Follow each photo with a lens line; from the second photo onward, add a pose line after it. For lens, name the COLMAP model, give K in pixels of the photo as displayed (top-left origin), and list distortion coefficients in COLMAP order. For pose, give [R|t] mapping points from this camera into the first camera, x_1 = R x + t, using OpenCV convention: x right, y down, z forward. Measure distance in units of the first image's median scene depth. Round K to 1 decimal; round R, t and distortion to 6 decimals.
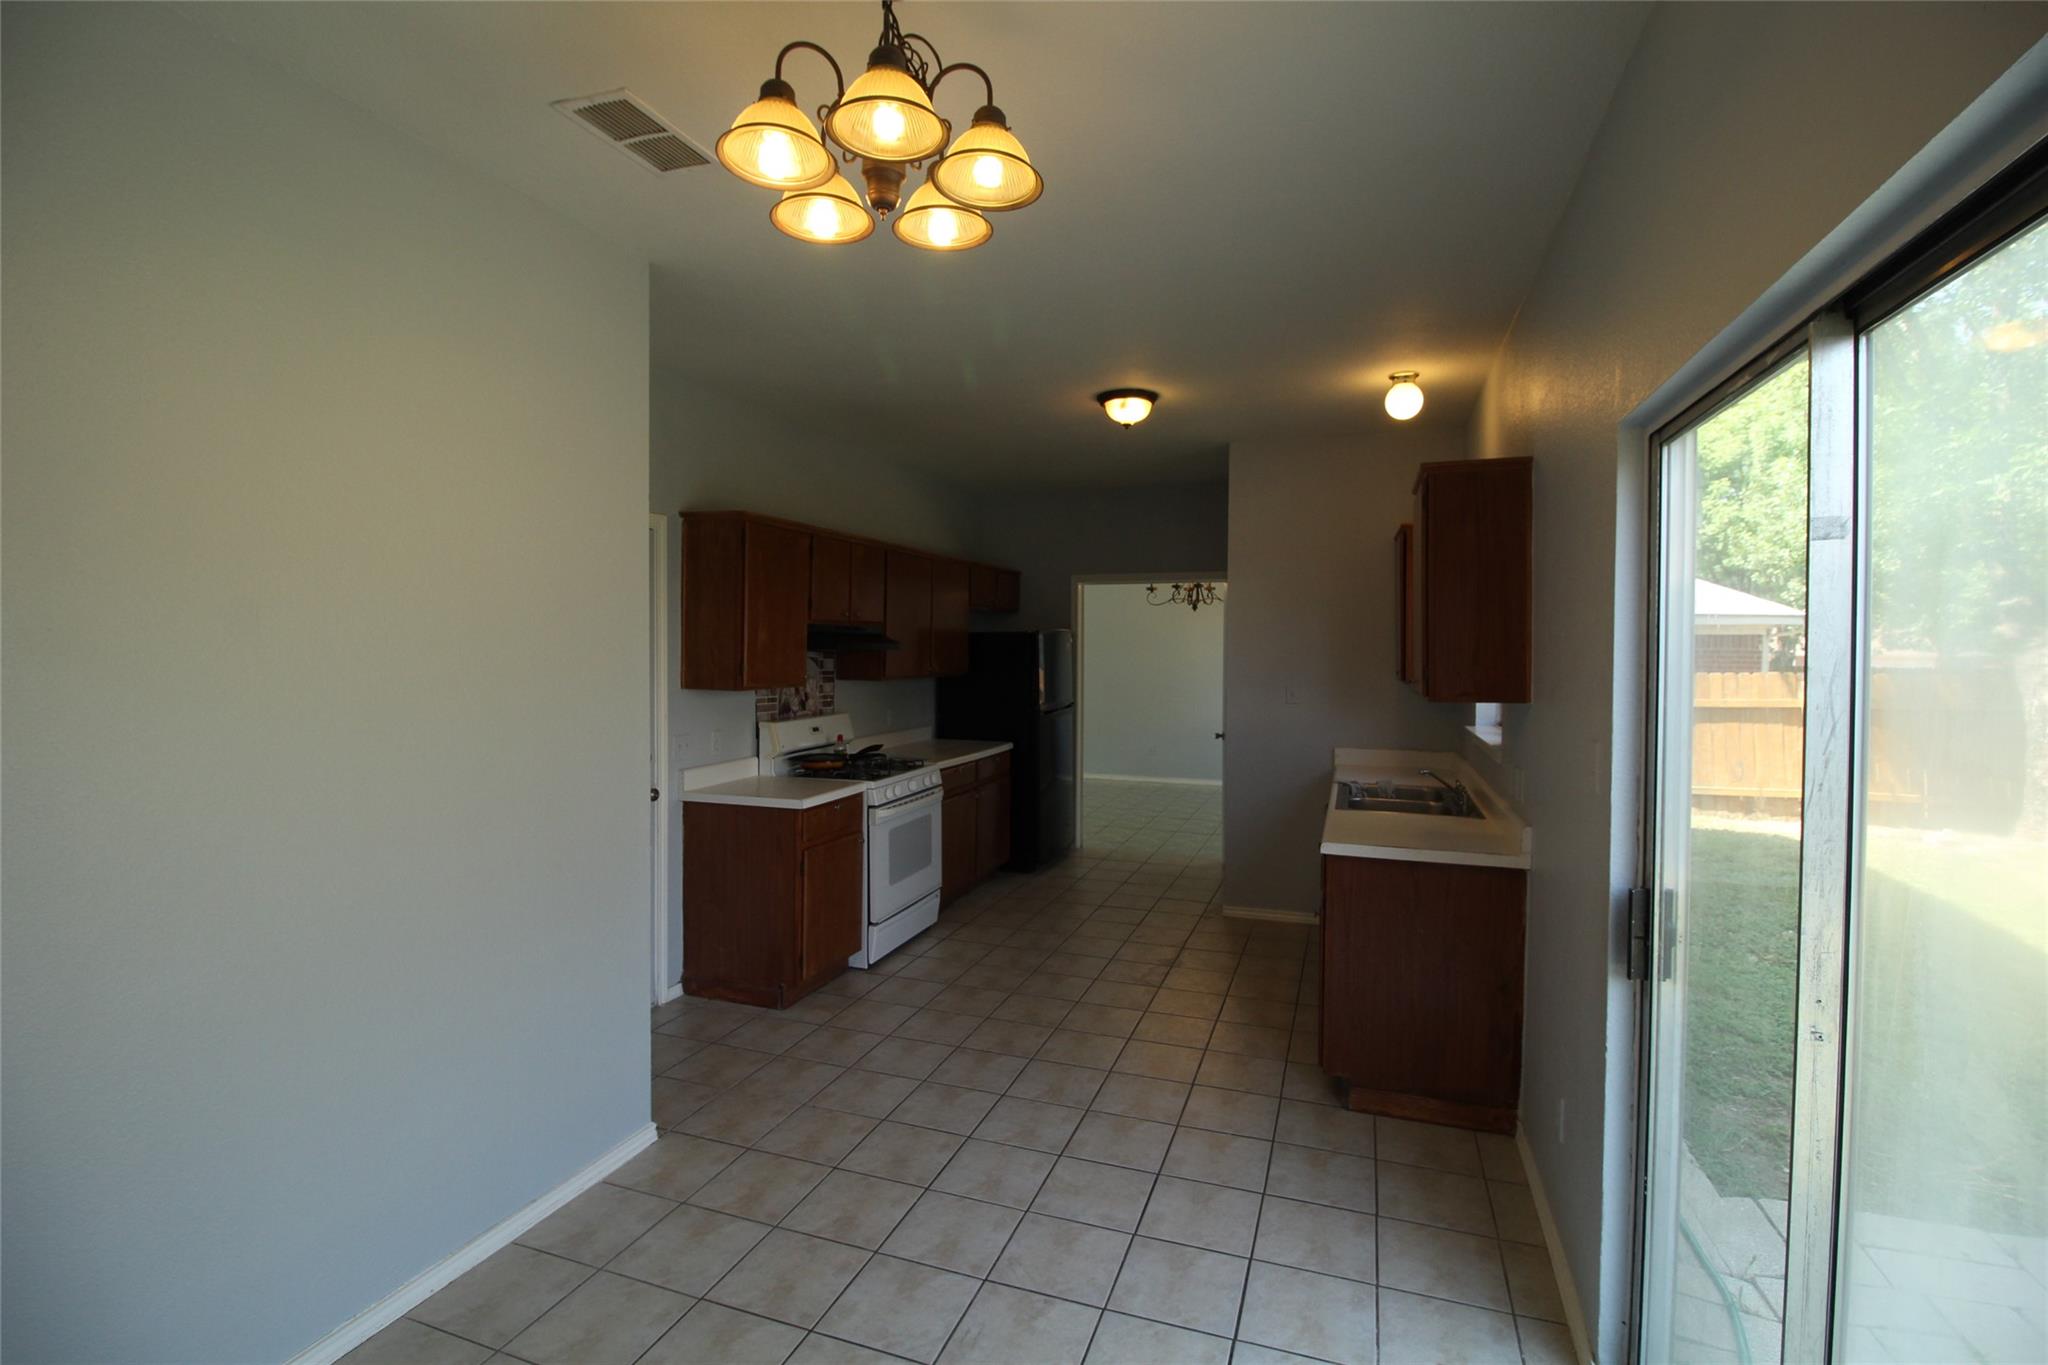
lens RADIAL K [[954.9, 0, 1030.0], [0, 954.9, 663.4], [0, 0, 1]] dist [-0.001177, -0.000413]
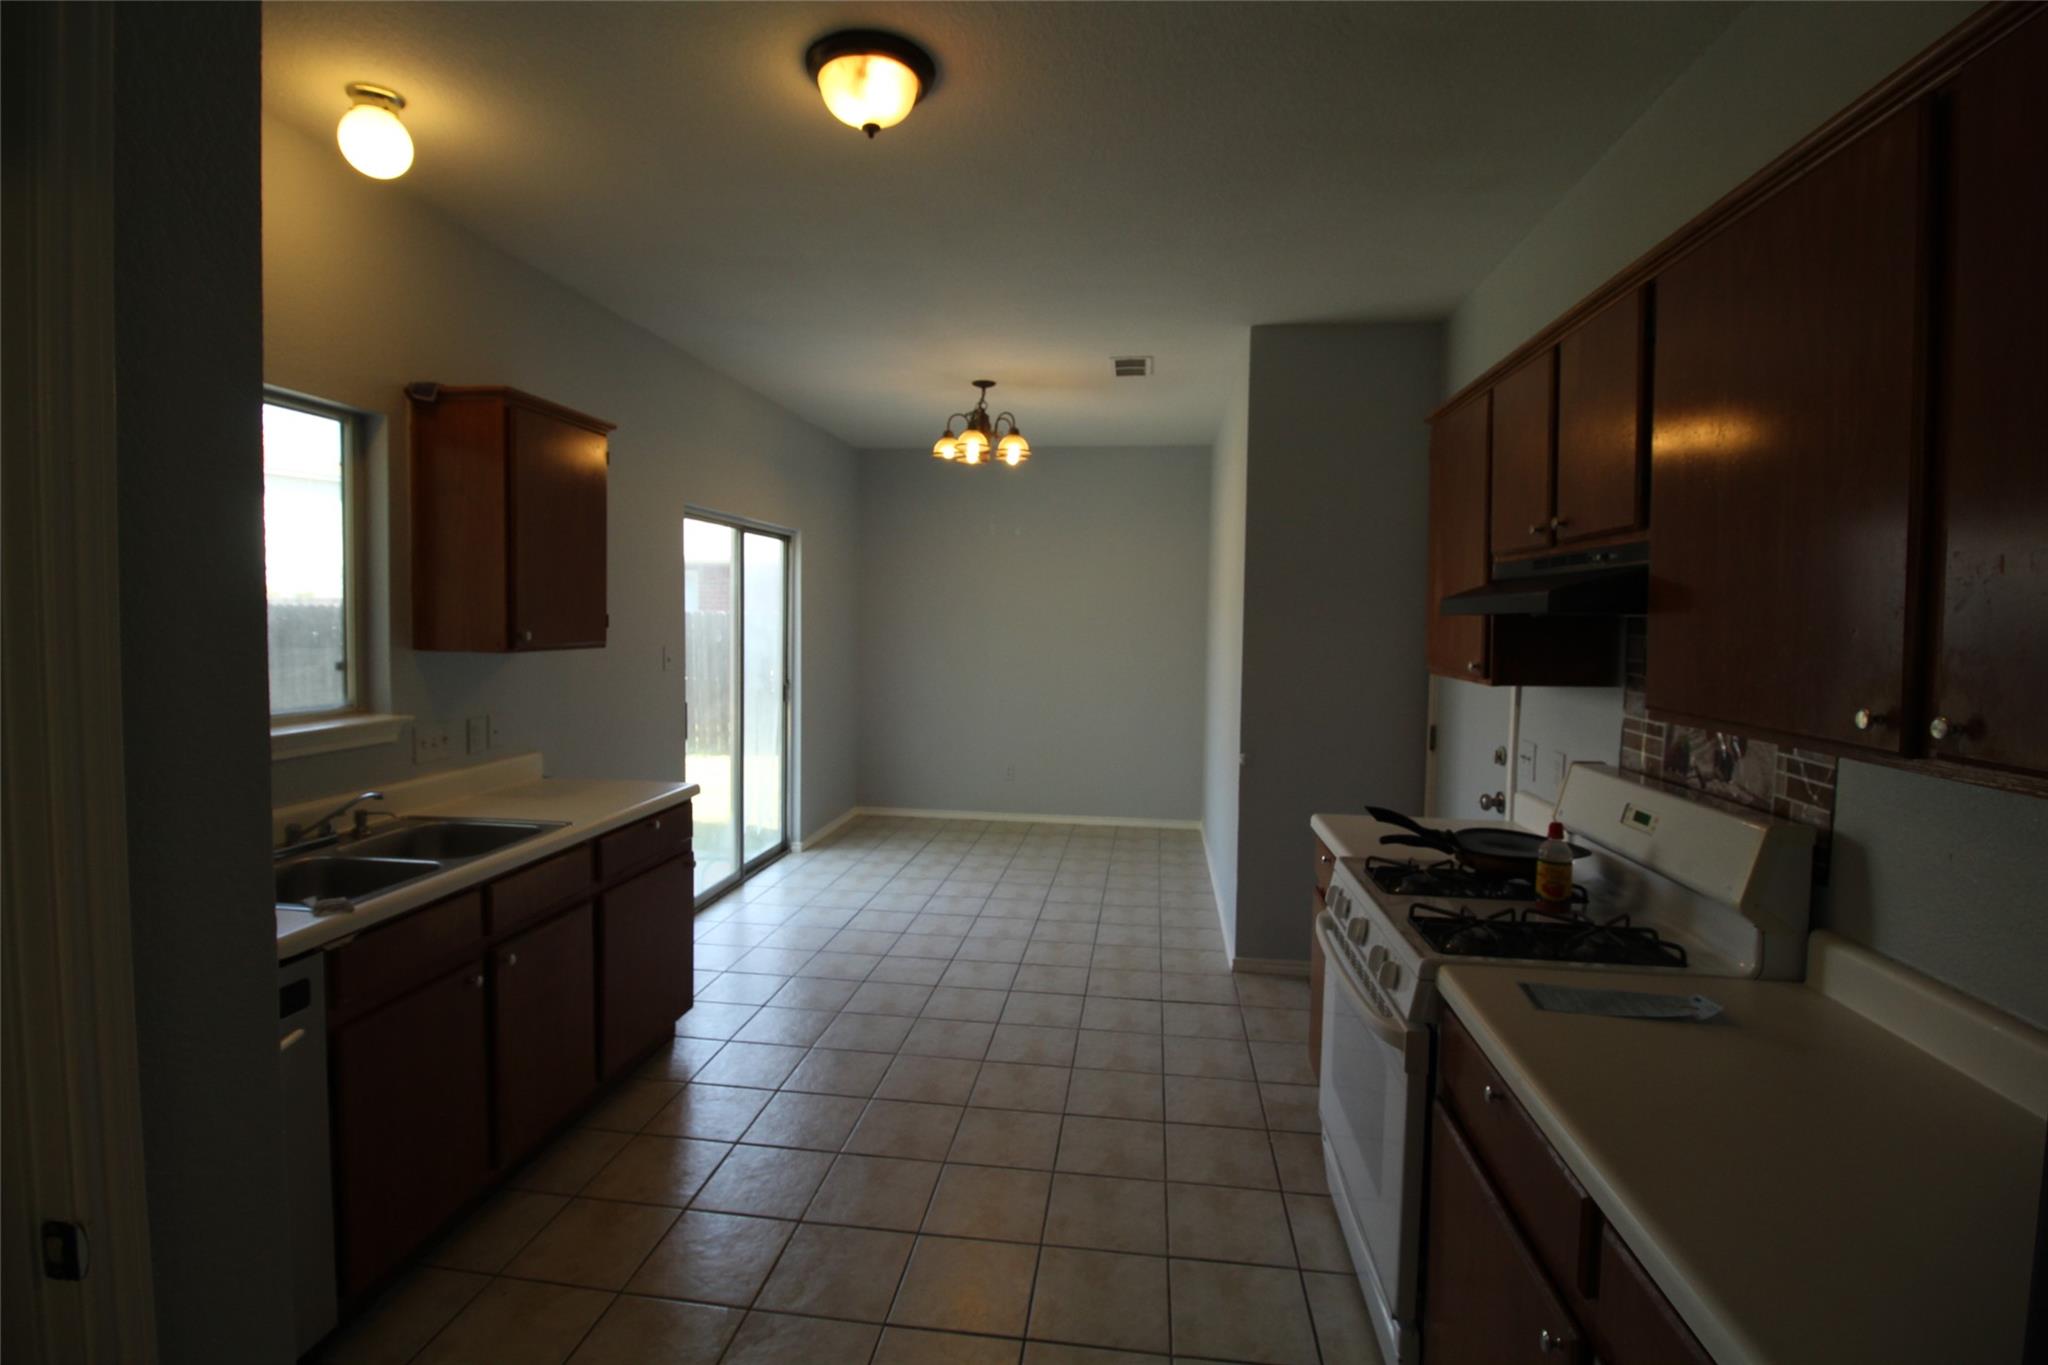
lens RADIAL K [[954.9, 0, 1030.0], [0, 954.9, 663.4], [0, 0, 1]] dist [-0.001177, -0.000413]
pose [[-0.978512, -0.011762, -0.205852, 0.189780], [-0.025711, 0.997540, 0.065220, -0.025364], [0.204578, 0.069111, -0.976407, 2.373754]]
